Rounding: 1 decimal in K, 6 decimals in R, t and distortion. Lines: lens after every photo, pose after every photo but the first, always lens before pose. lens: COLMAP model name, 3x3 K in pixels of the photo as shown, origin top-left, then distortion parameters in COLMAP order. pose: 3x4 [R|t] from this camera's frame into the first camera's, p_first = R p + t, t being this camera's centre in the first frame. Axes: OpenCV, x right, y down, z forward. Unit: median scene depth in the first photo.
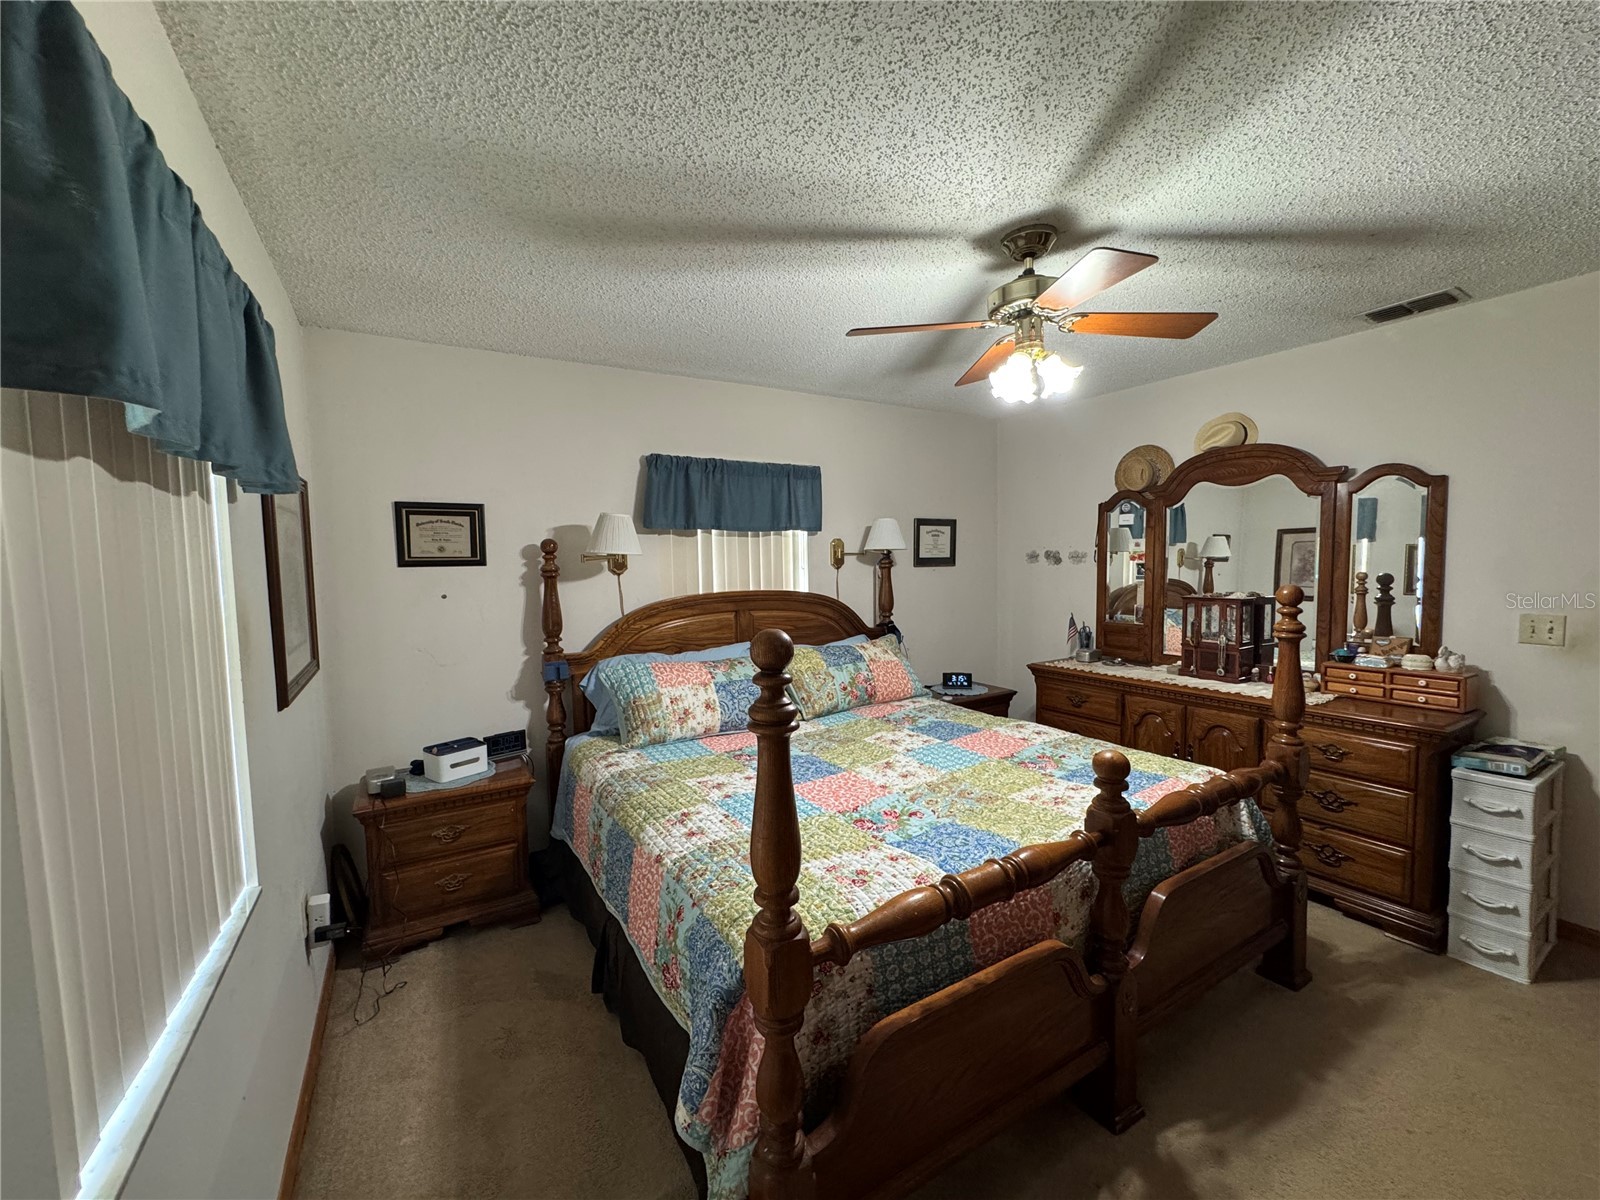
lens RADIAL K [[641.3, 0, 800.0], [0, 641.3, 600.0], [0, 0, 1]] dist [-0.000772, -0.000090]
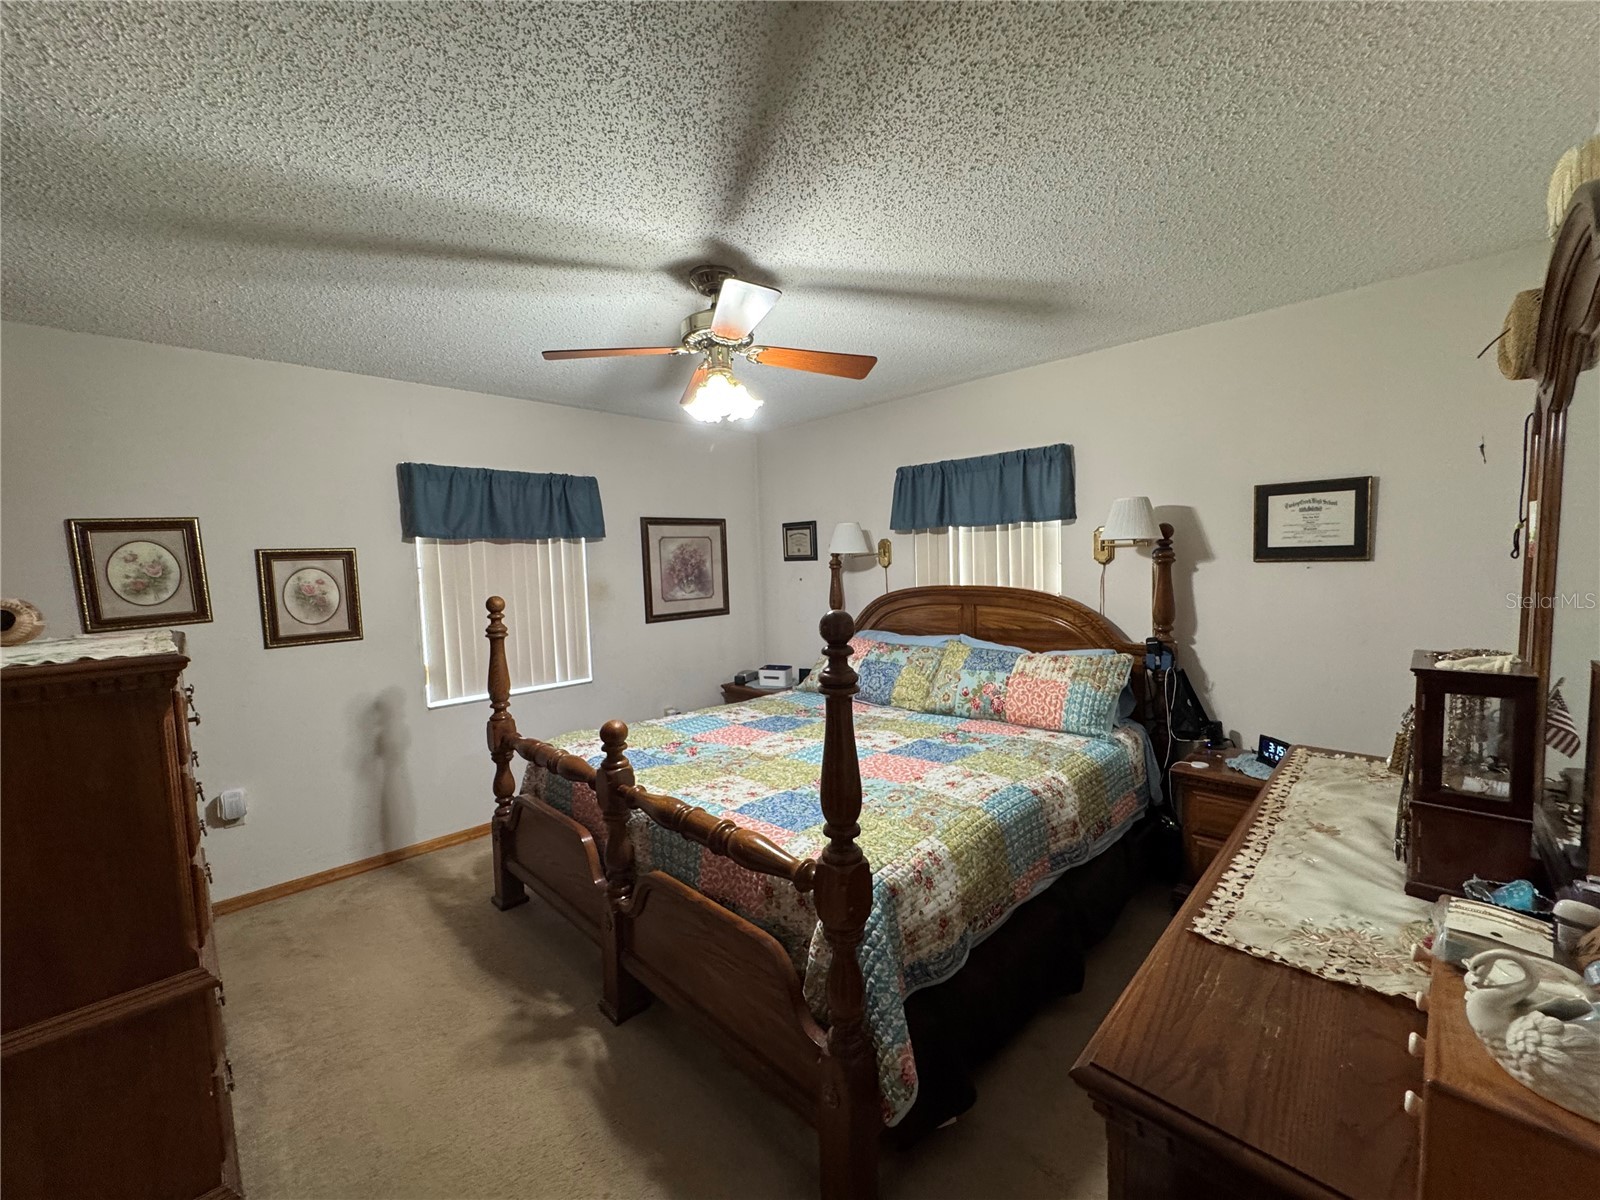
lens RADIAL K [[641.3, 0, 800.0], [0, 641.3, 600.0], [0, 0, 1]] dist [-0.000772, -0.000090]
pose [[0.237322, 0.070001, -0.968906, 0.909684], [-0.039253, 0.997277, 0.062436, -0.047671], [0.970638, 0.023215, 0.239424, 0.537498]]
